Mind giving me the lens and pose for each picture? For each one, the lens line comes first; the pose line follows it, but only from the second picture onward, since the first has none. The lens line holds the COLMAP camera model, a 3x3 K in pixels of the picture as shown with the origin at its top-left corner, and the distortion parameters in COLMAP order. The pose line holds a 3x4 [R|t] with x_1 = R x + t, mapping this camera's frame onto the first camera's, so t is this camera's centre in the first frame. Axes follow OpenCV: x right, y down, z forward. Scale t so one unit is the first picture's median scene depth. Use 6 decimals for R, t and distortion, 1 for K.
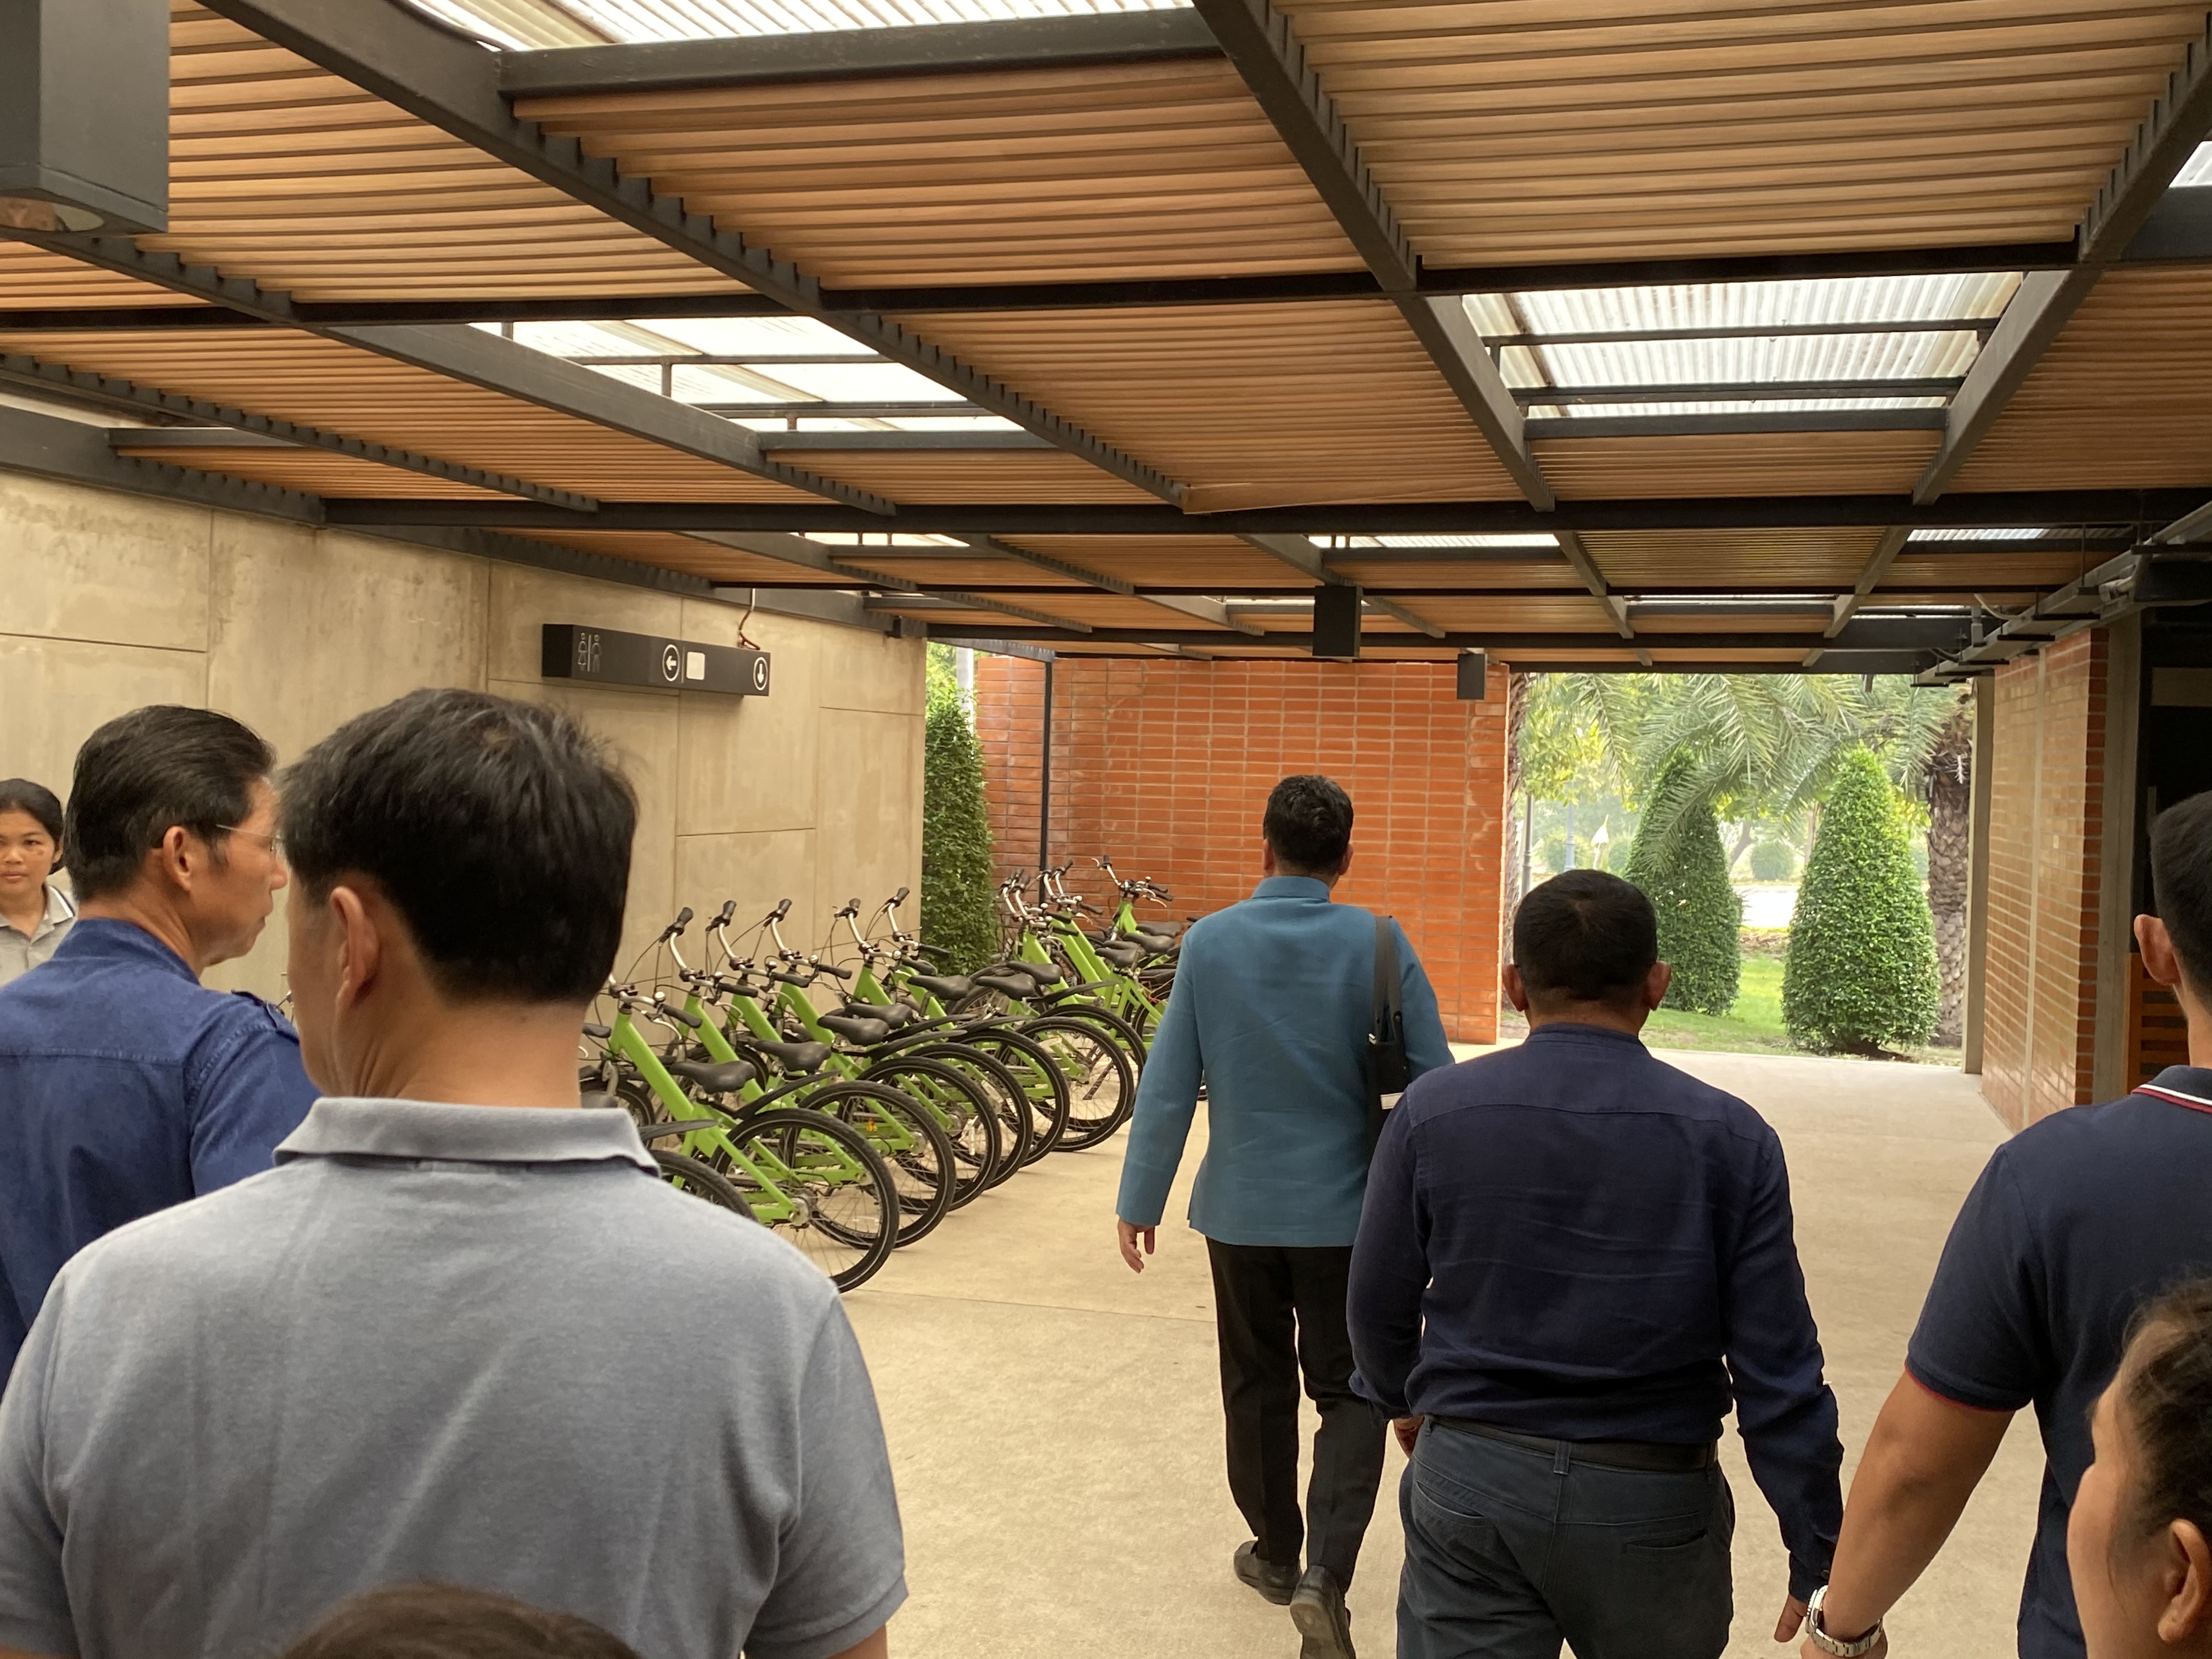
lens RADIAL K [[2260.4, 0, 1059.6], [0, 2260.4, 744.4], [0, 0, 1]] dist [0.154573, -0.455180]
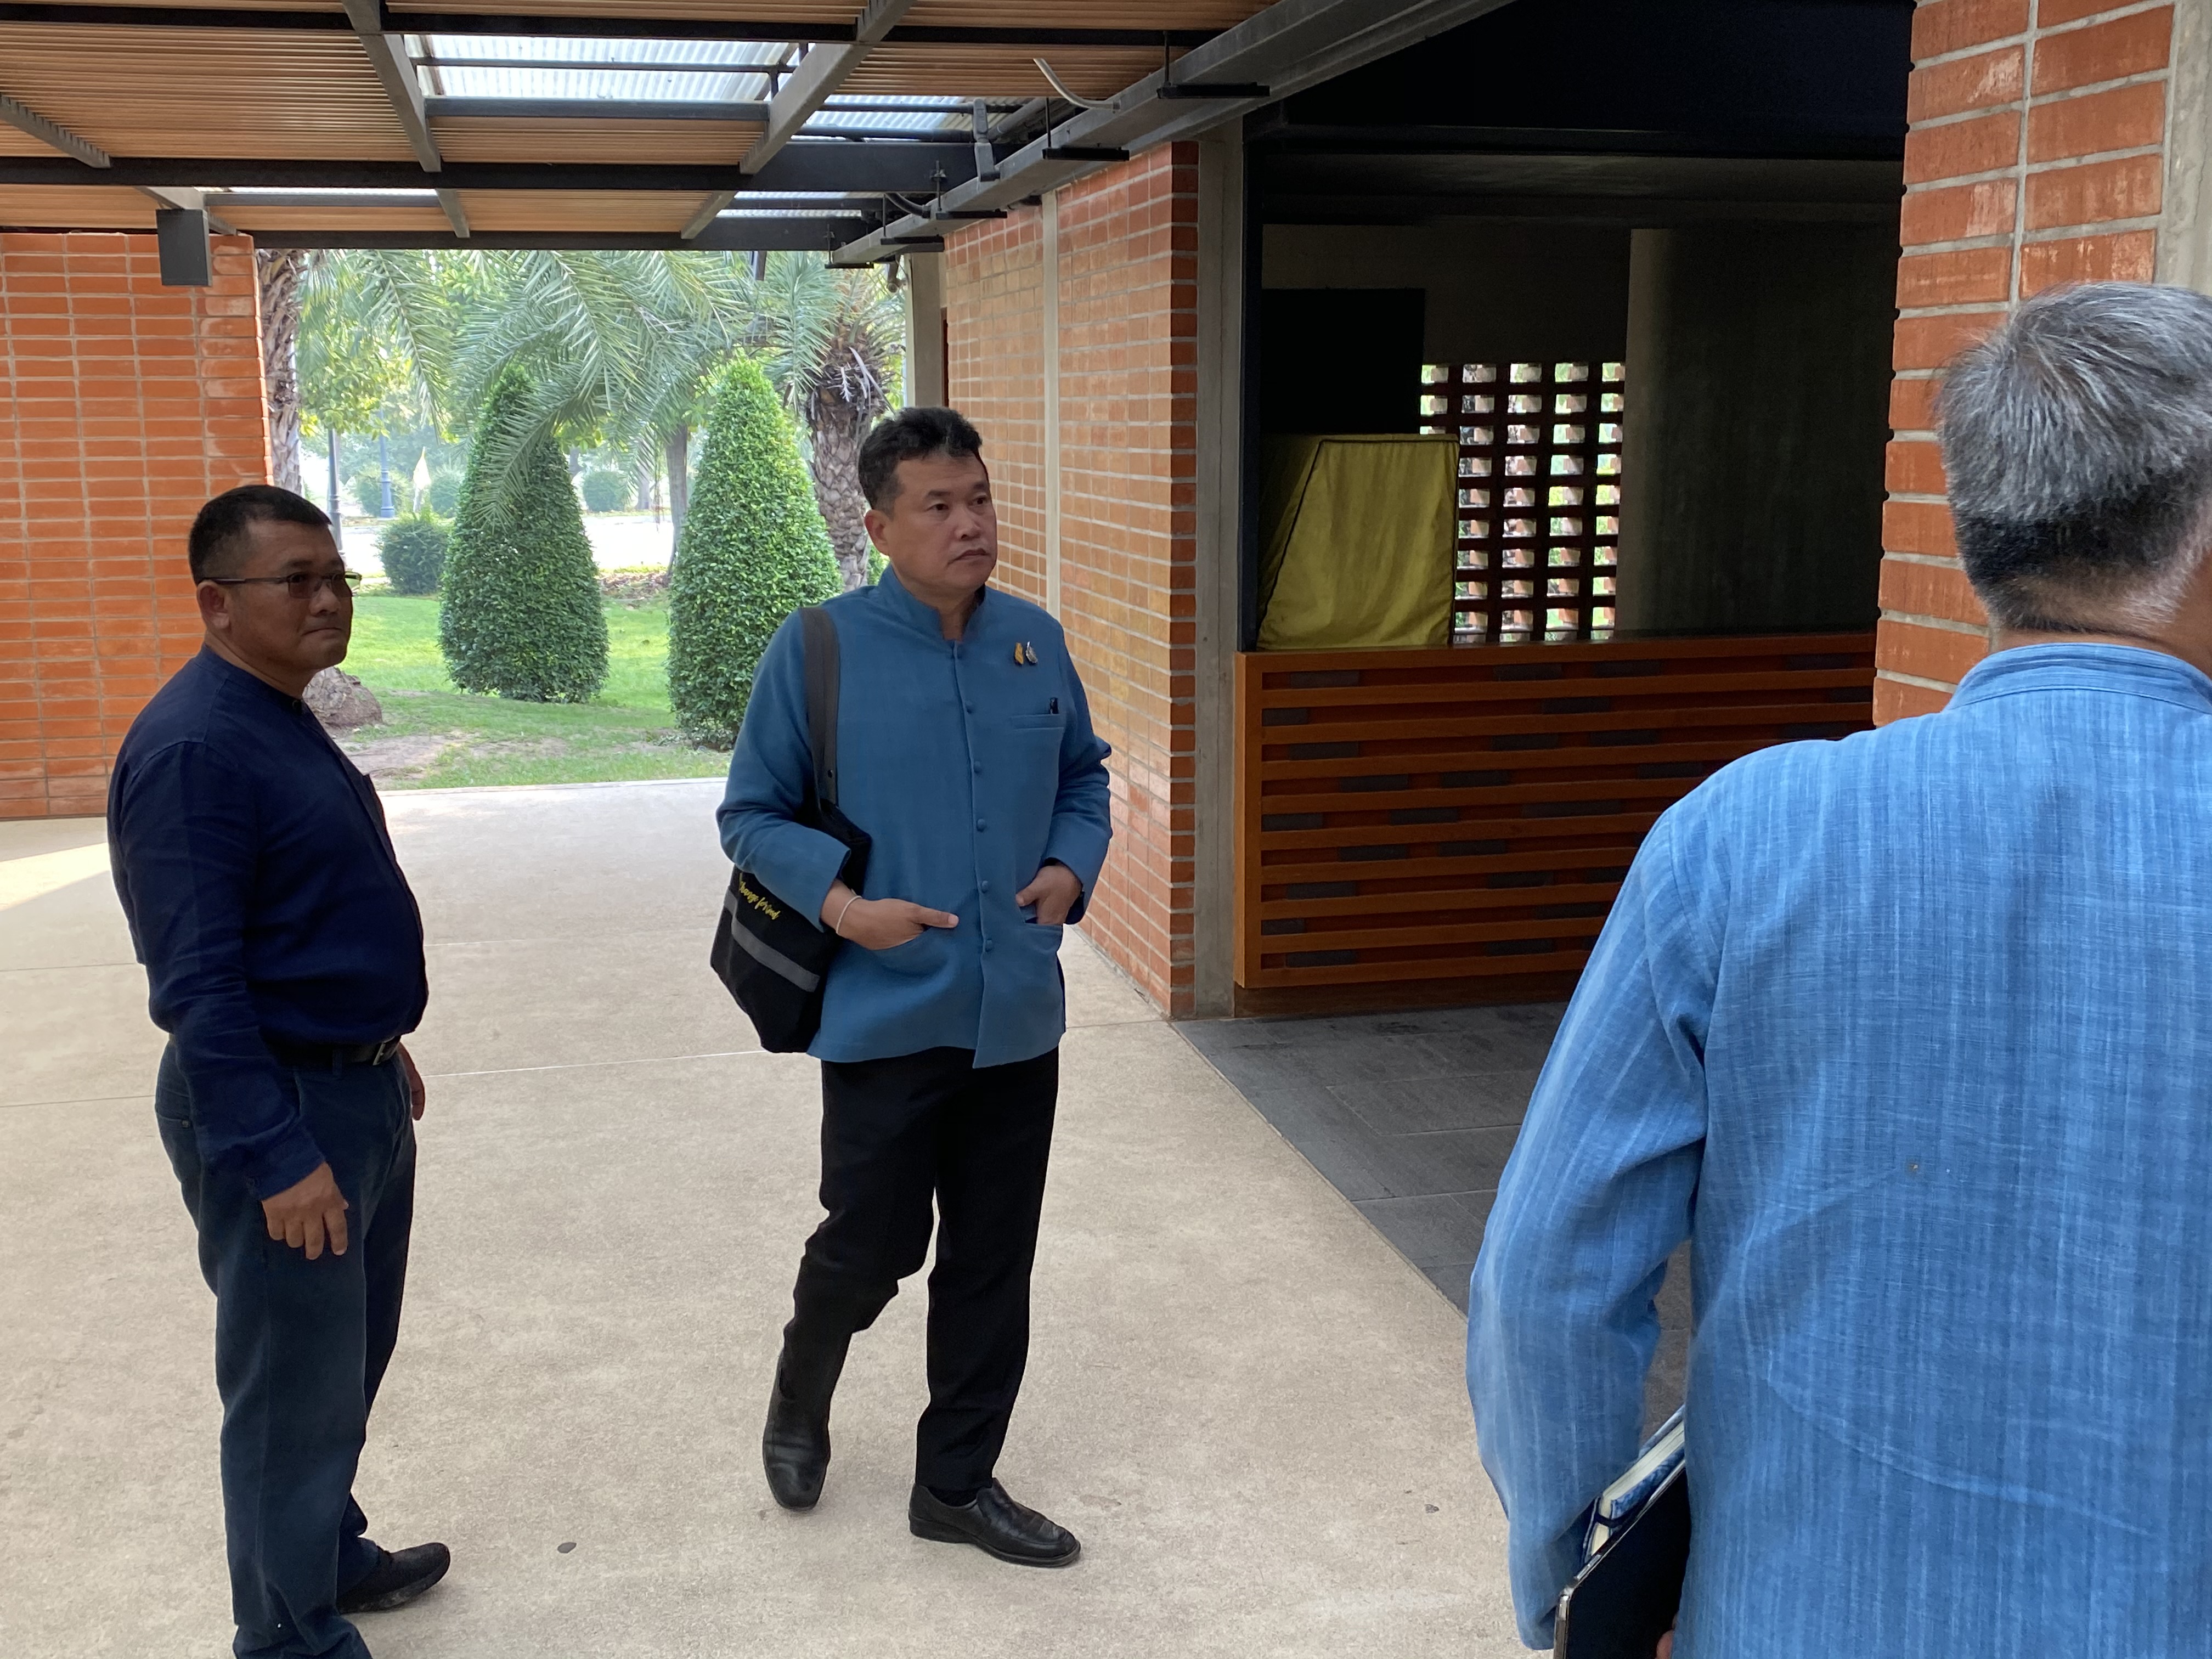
lens RADIAL K [[2226.1, 0, 1106.0], [0, 2226.1, 829.5], [0, 0, 1]] dist [0.143864, -0.302848]
pose [[0.864057, -0.126927, 0.487130, 0.067613], [0.026698, 0.977883, 0.207442, 0.003435], [-0.502686, -0.166237, 0.848335, 0.281242]]
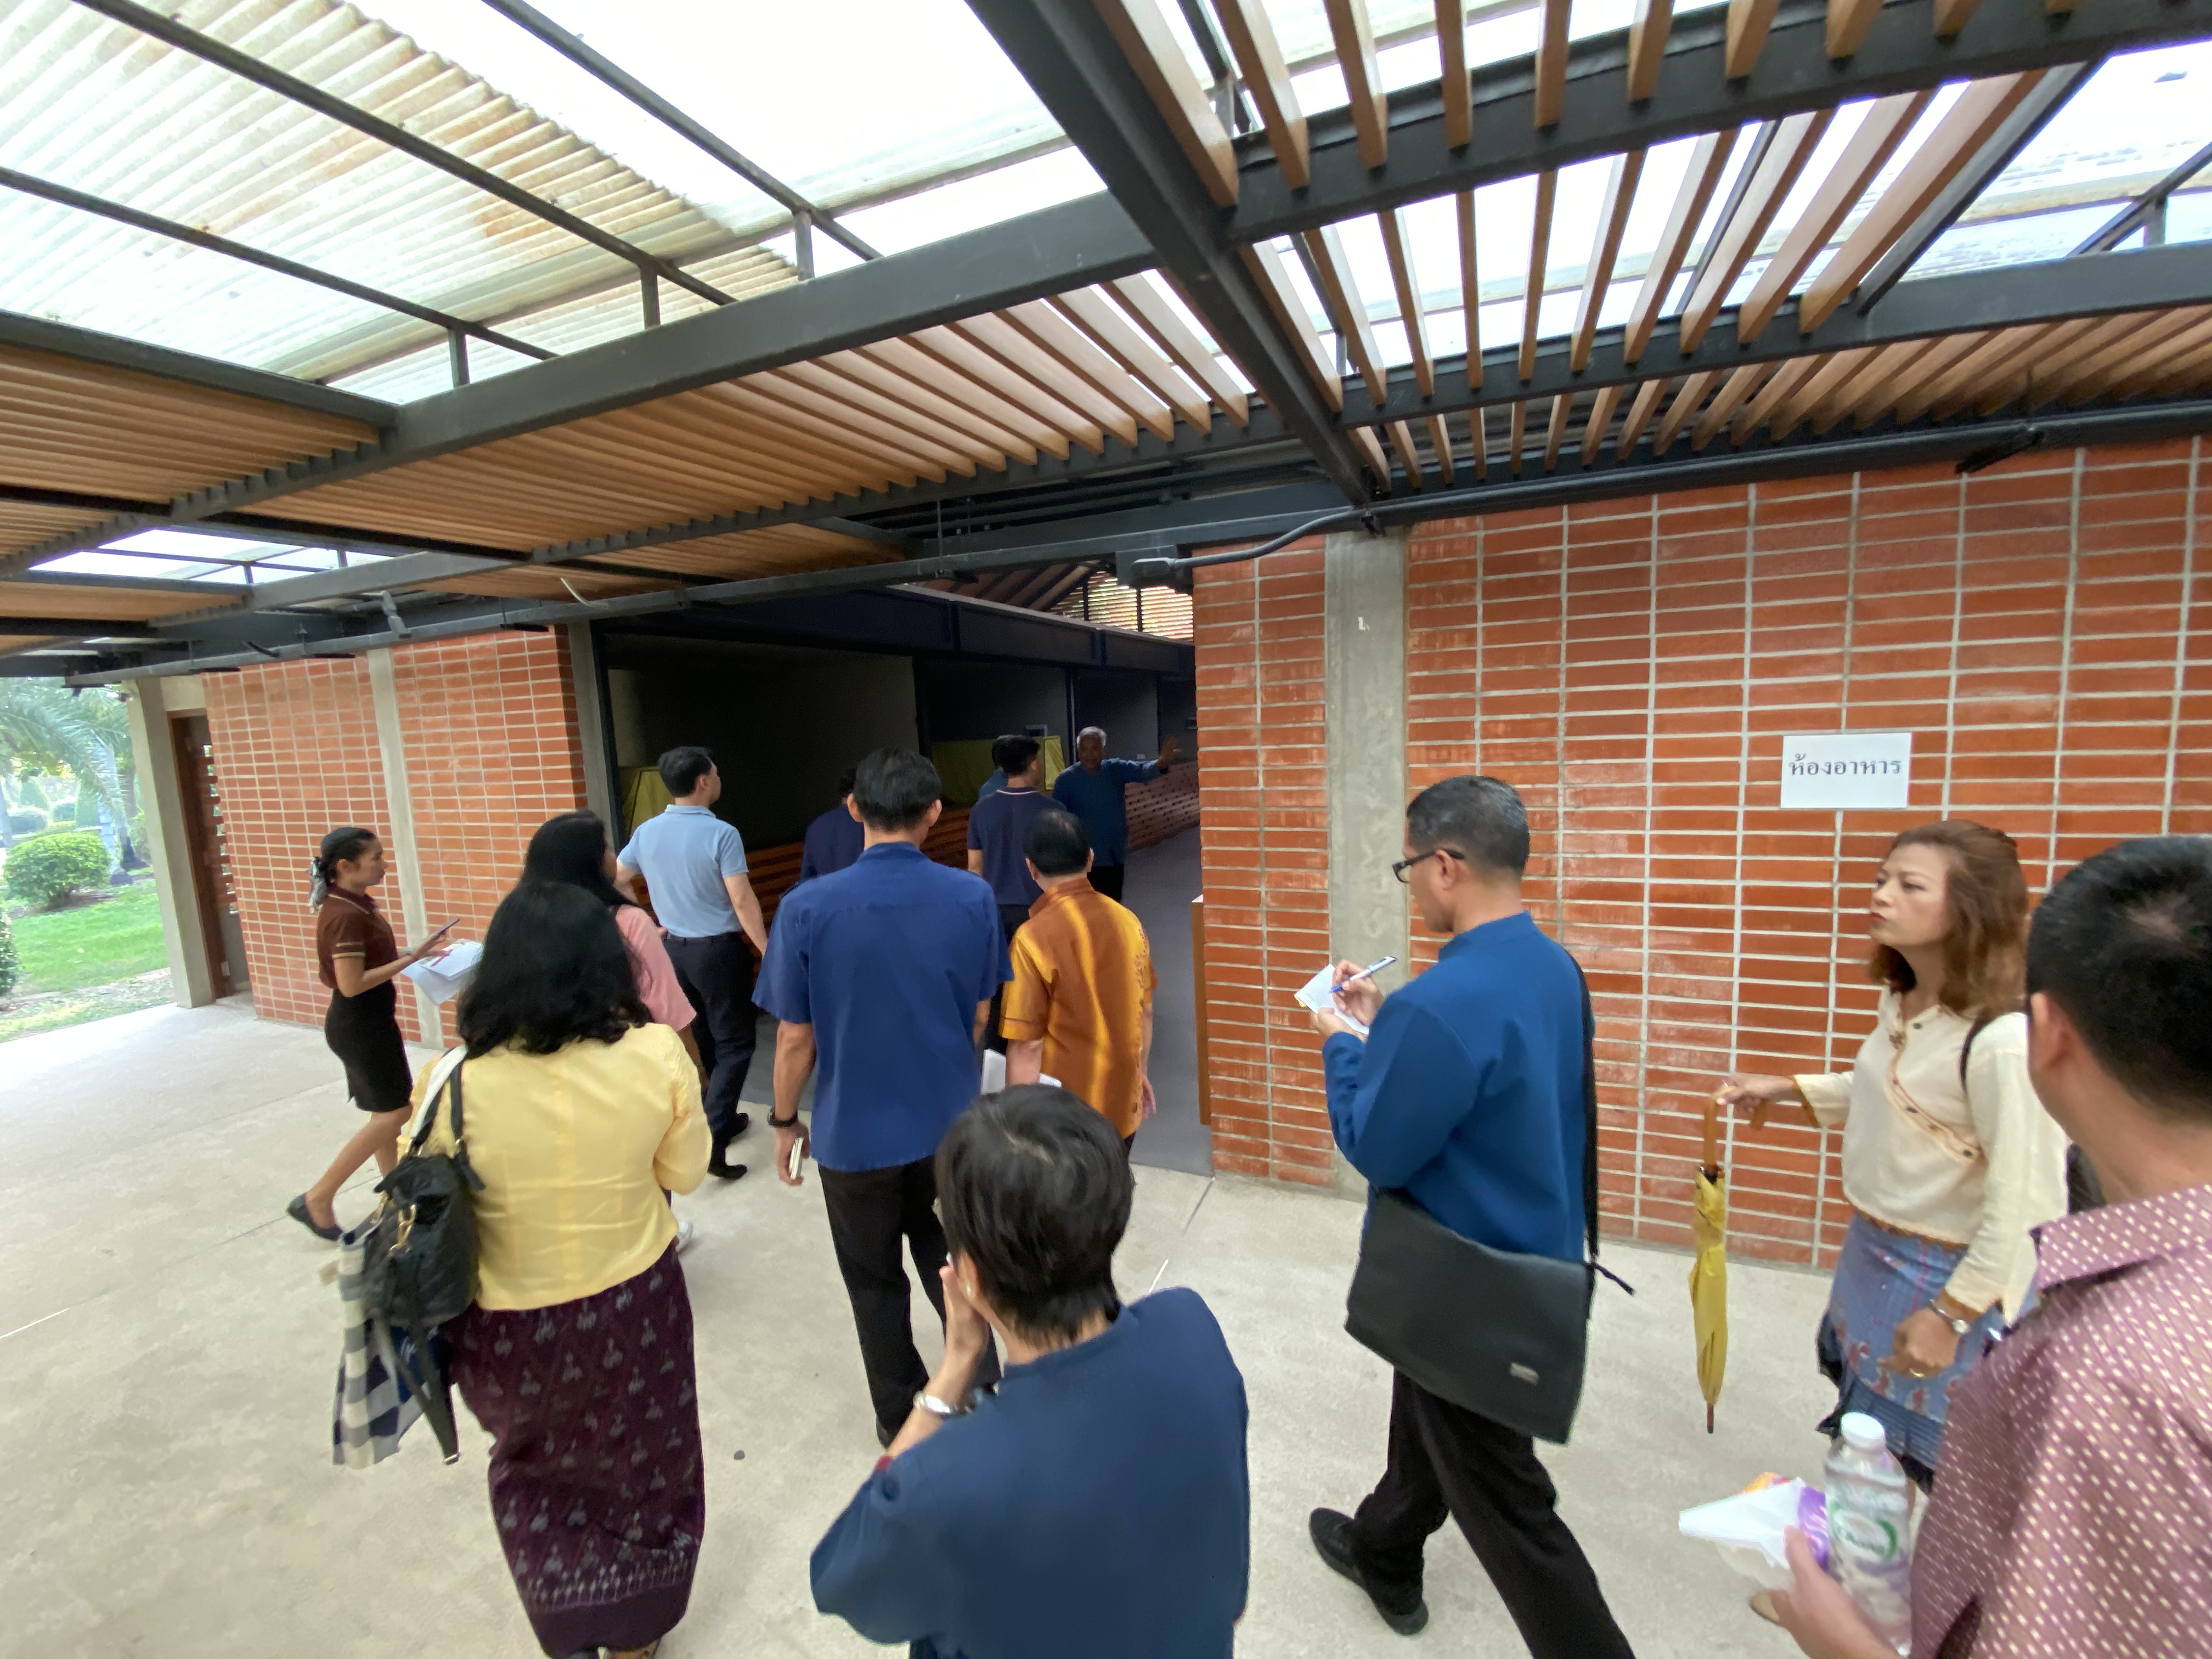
lens RADIAL K [[892.2, 0, 1106.0], [0, 892.2, 829.5], [0, 0, 1]] dist [0.018668, -0.016433]
pose [[0.106630, -0.158052, 0.981657, -0.000881], [0.039686, 0.987175, 0.154630, -0.002971], [-0.993506, 0.022470, 0.111535, 0.410268]]
